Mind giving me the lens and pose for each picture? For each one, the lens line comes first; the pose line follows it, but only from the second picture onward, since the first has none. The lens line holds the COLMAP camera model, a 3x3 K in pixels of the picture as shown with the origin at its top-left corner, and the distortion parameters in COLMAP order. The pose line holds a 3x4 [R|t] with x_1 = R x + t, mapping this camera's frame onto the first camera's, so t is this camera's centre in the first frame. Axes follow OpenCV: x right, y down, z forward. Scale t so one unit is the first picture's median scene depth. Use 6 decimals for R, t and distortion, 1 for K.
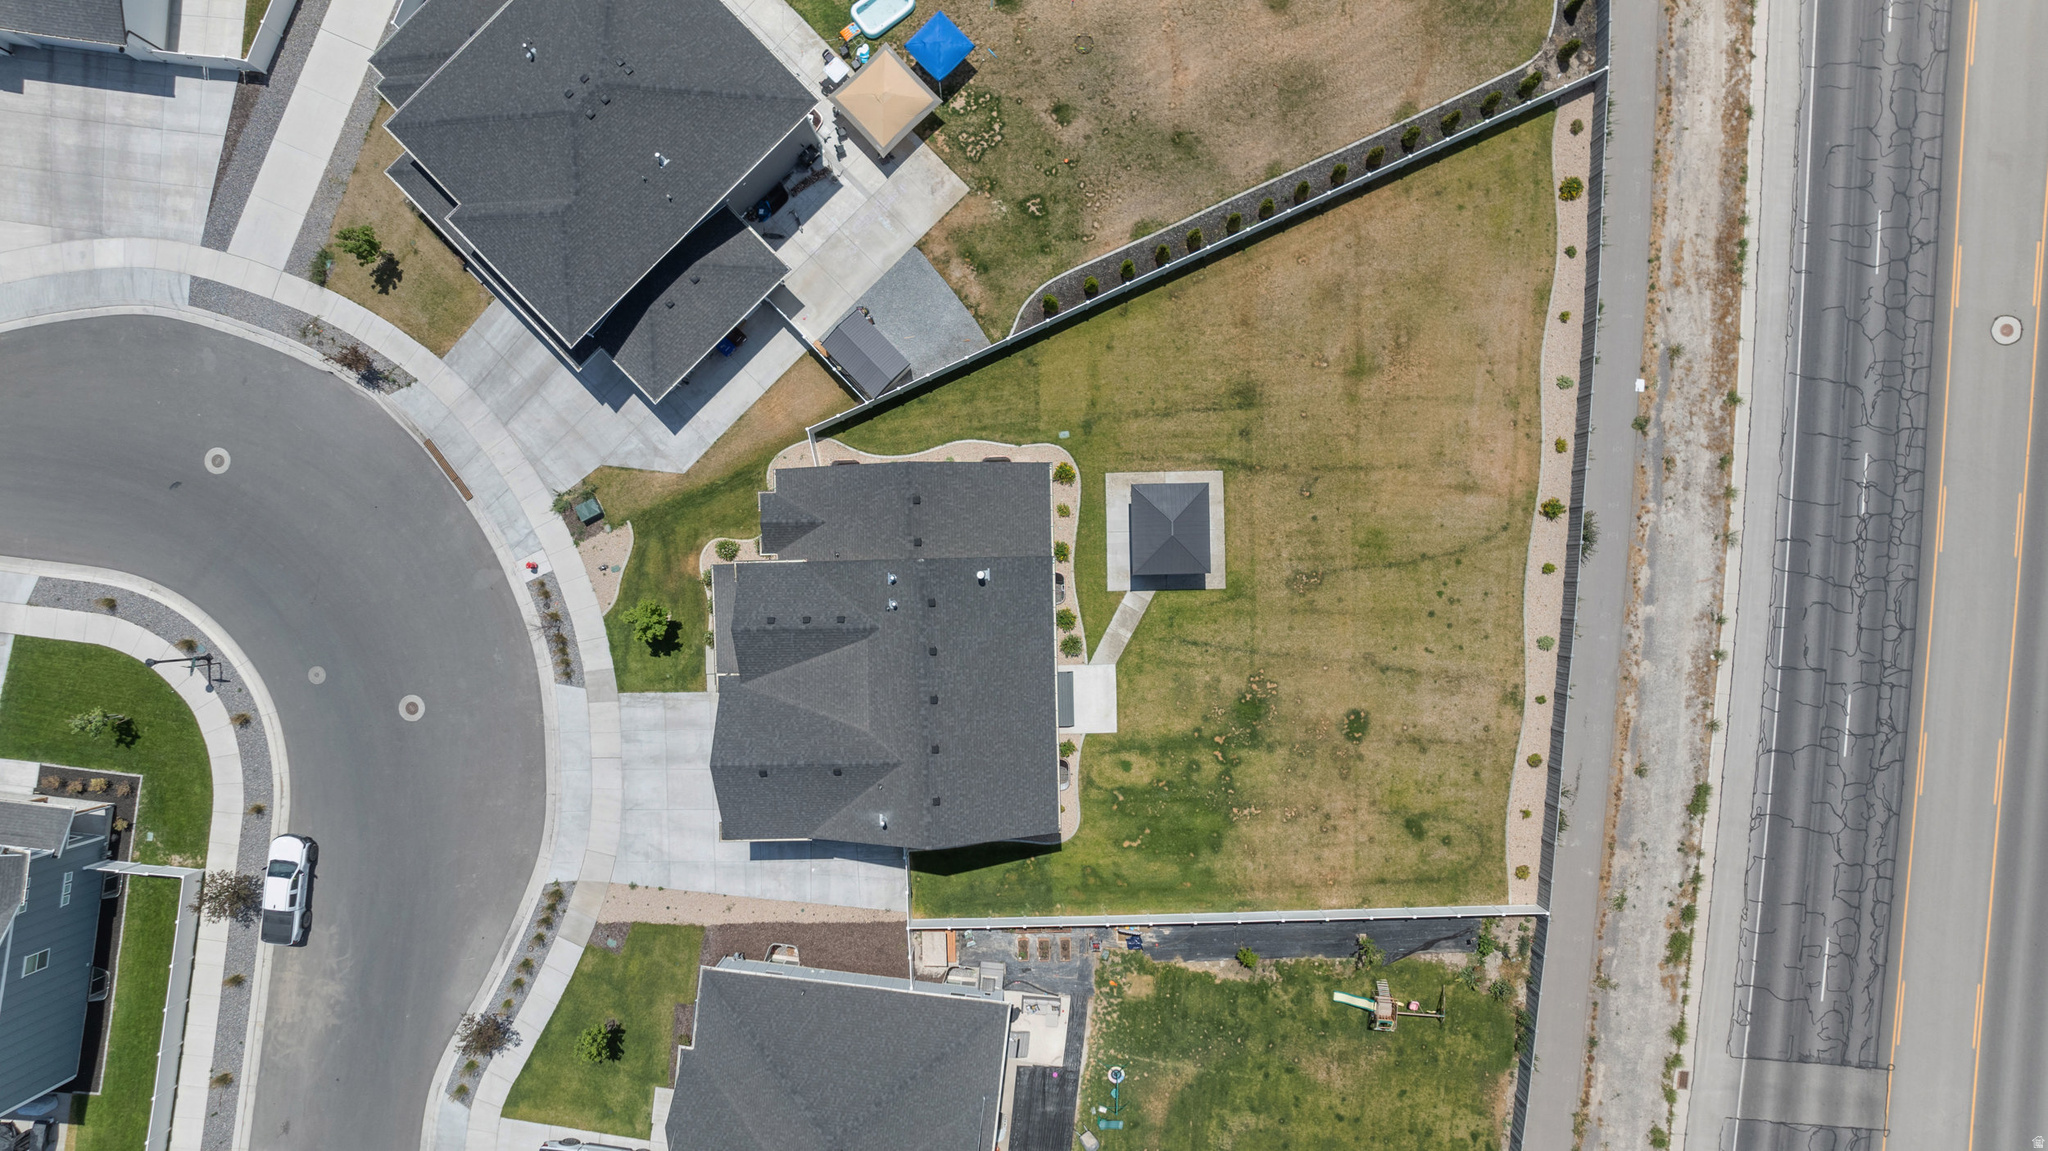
lens RADIAL K [[1440.1, 0, 1014.2], [0, 1440.1, 574.0], [0, 0, 1]] dist [-0.029864, 0.032541]
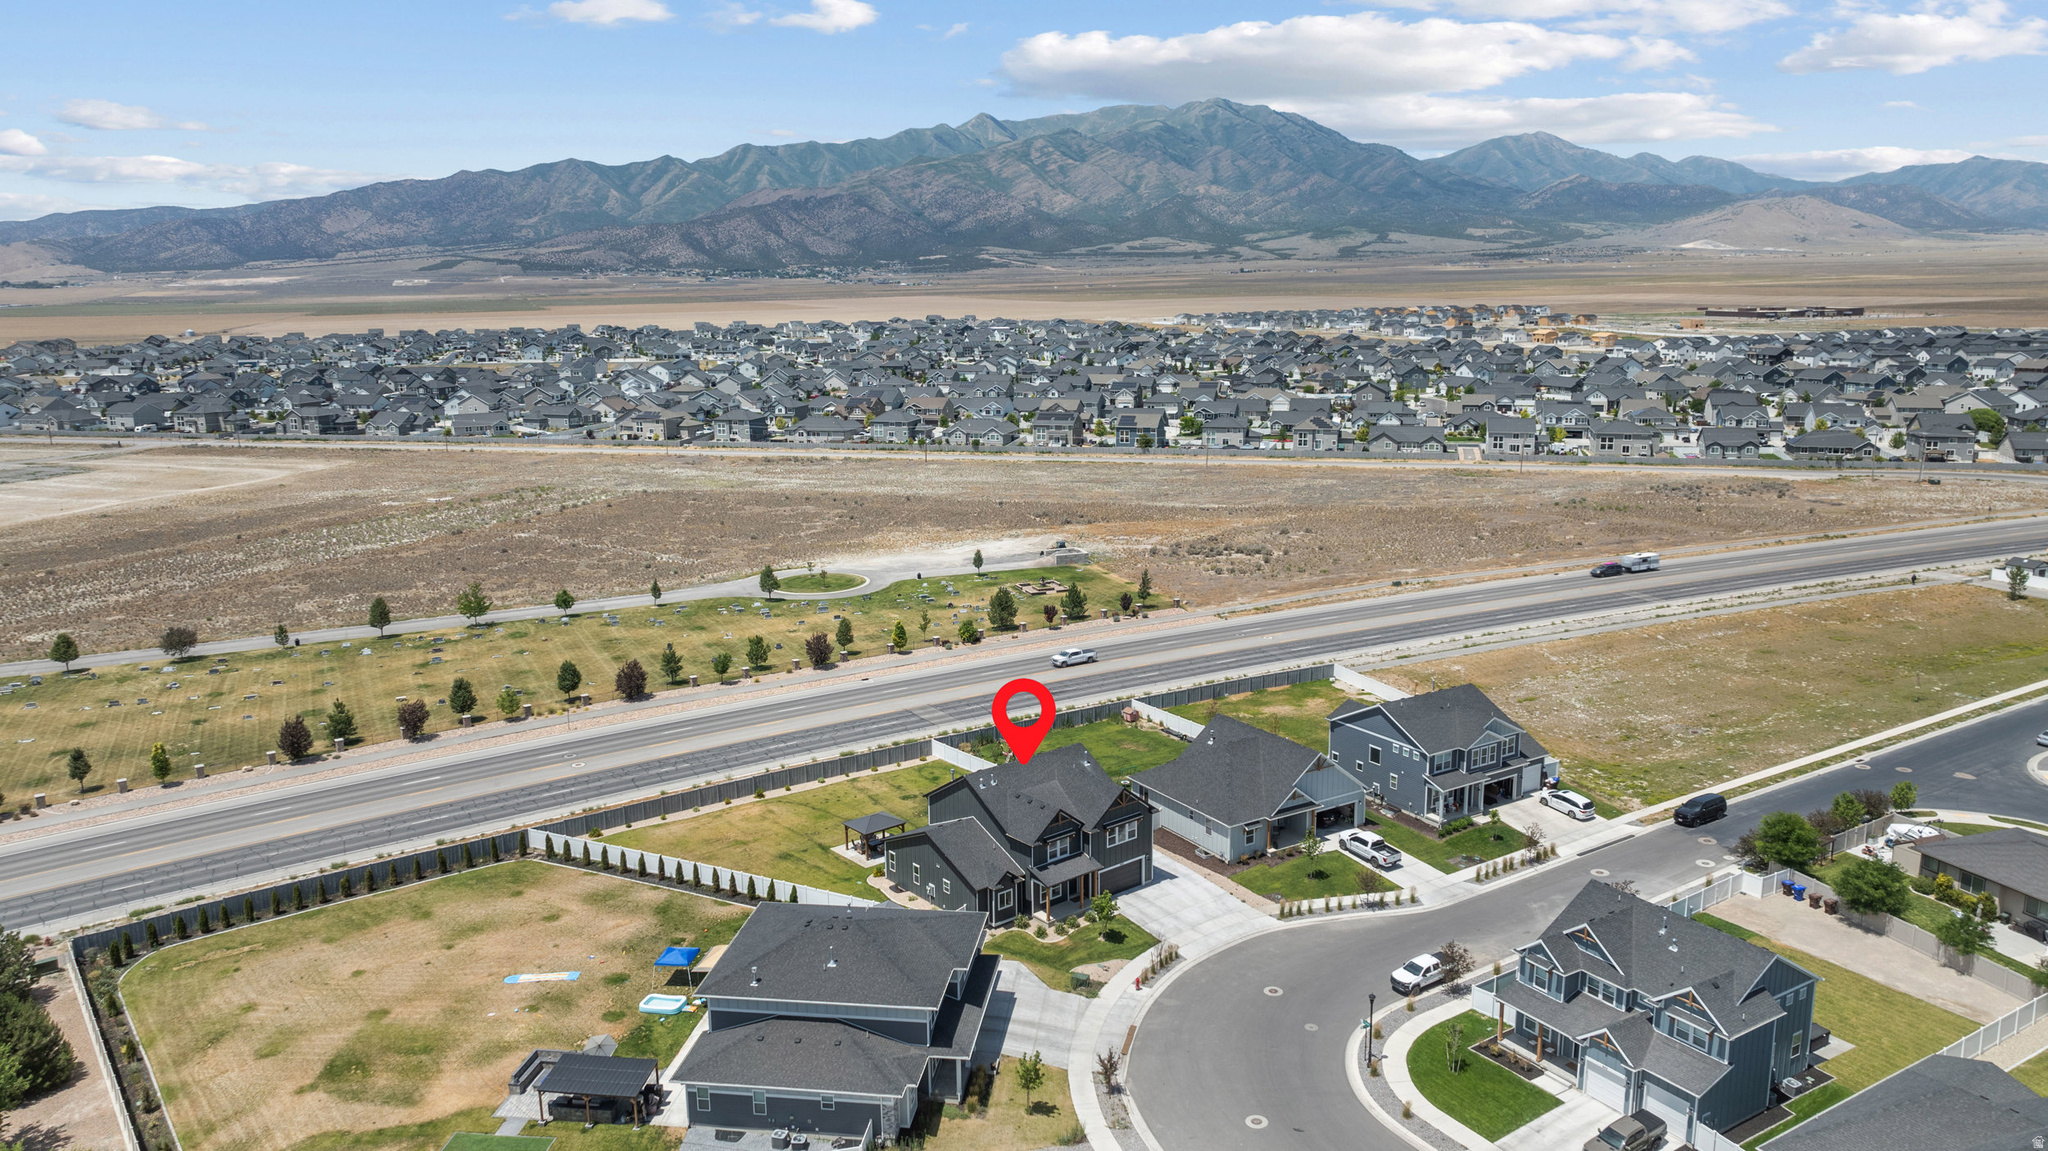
lens RADIAL K [[1440.1, 0, 1030.6], [0, 1440.1, 569.3], [0, 0, 1]] dist [-0.029864, 0.032541]
pose [[-0.617803, -0.142104, 0.773386, -1.309384], [0.786188, -0.130523, 0.604046, -0.891035], [0.015107, 0.981209, 0.192358, 0.330528]]
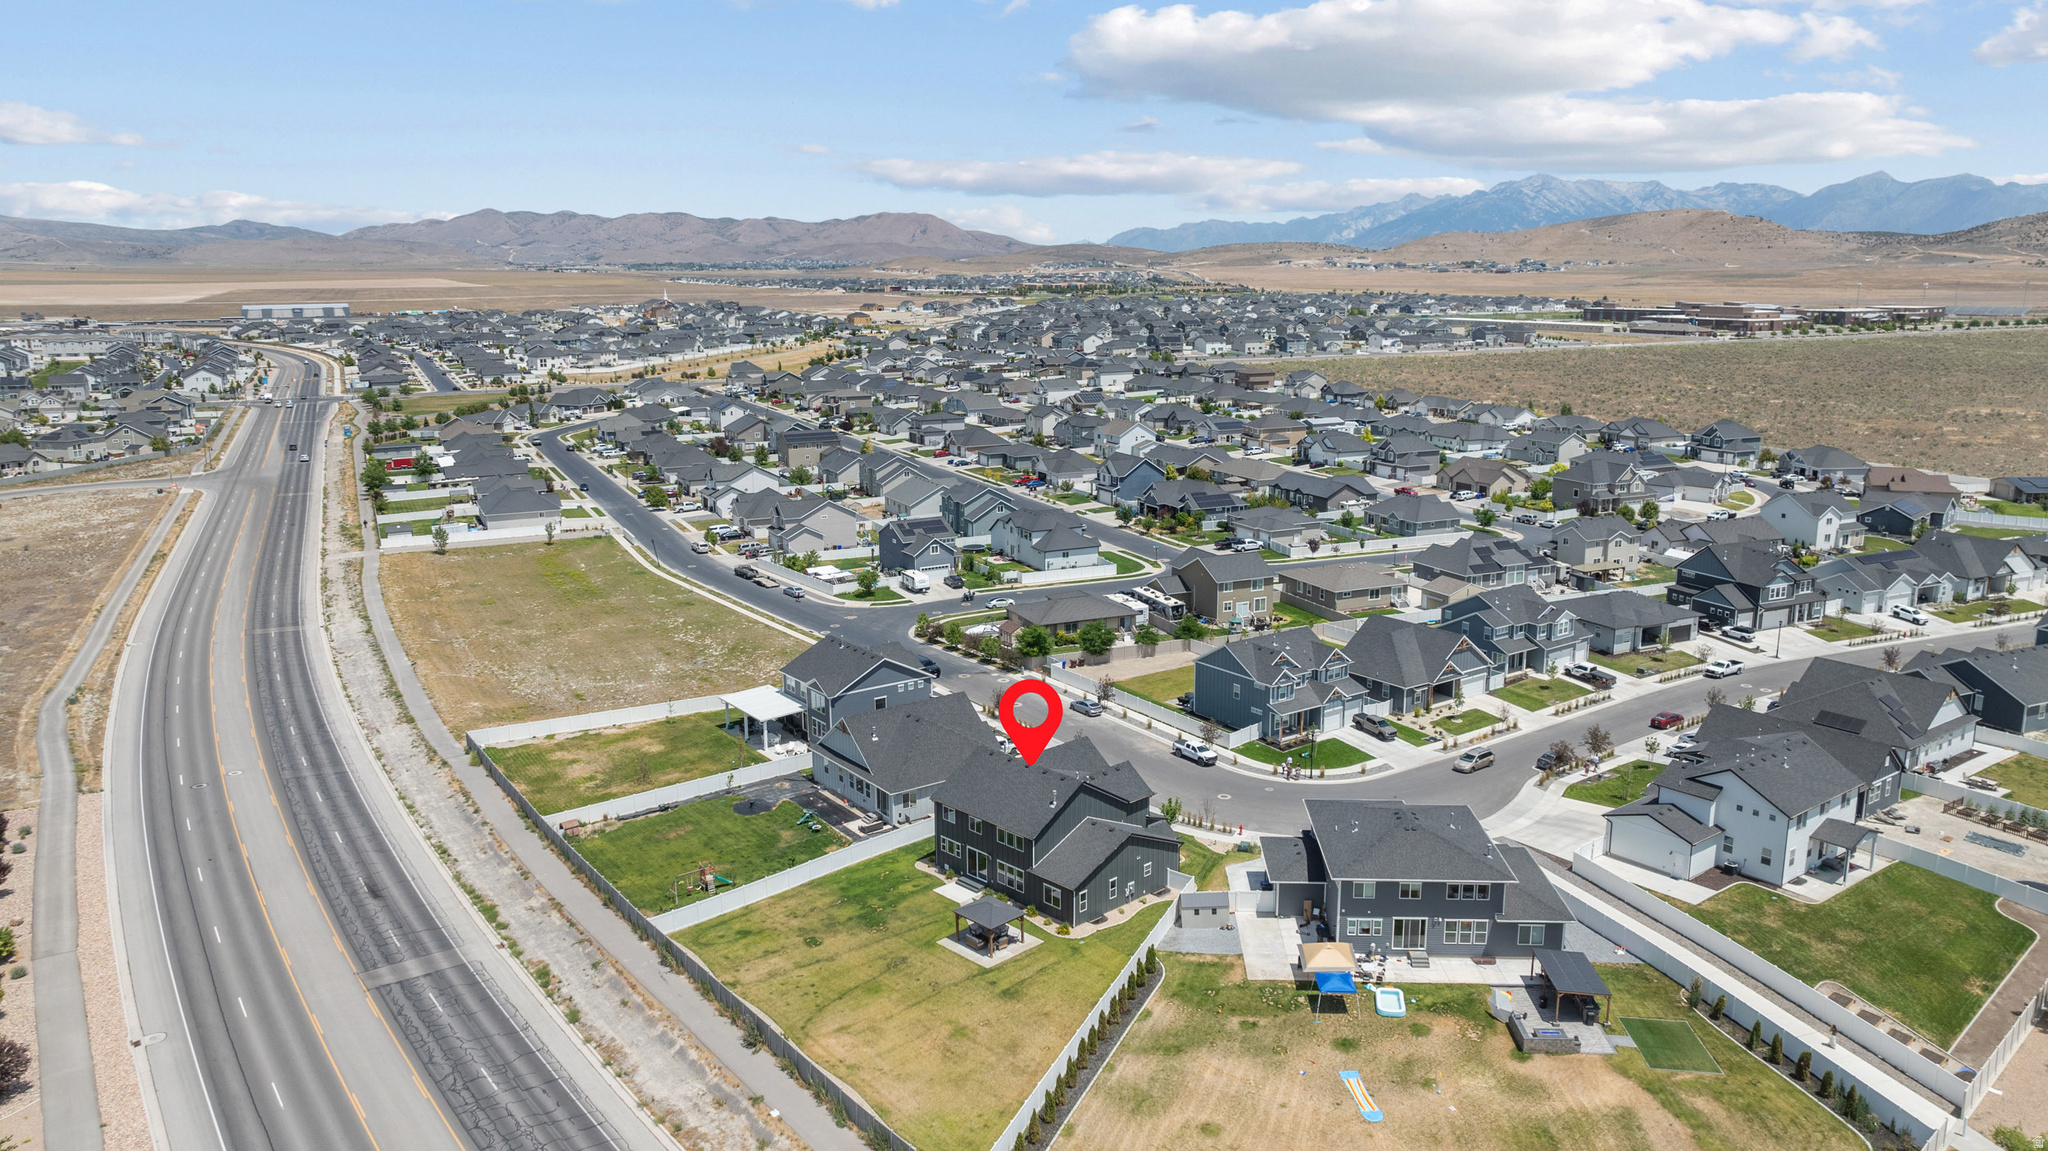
lens RADIAL K [[1440.1, 0, 1025.6], [0, 1440.1, 570.8], [0, 0, 1]] dist [-0.029864, 0.032541]
pose [[-0.739700, 0.153300, -0.655243, 1.012184], [-0.672791, -0.148165, 0.724845, -1.097871], [0.014035, 0.977009, 0.212736, 0.290404]]
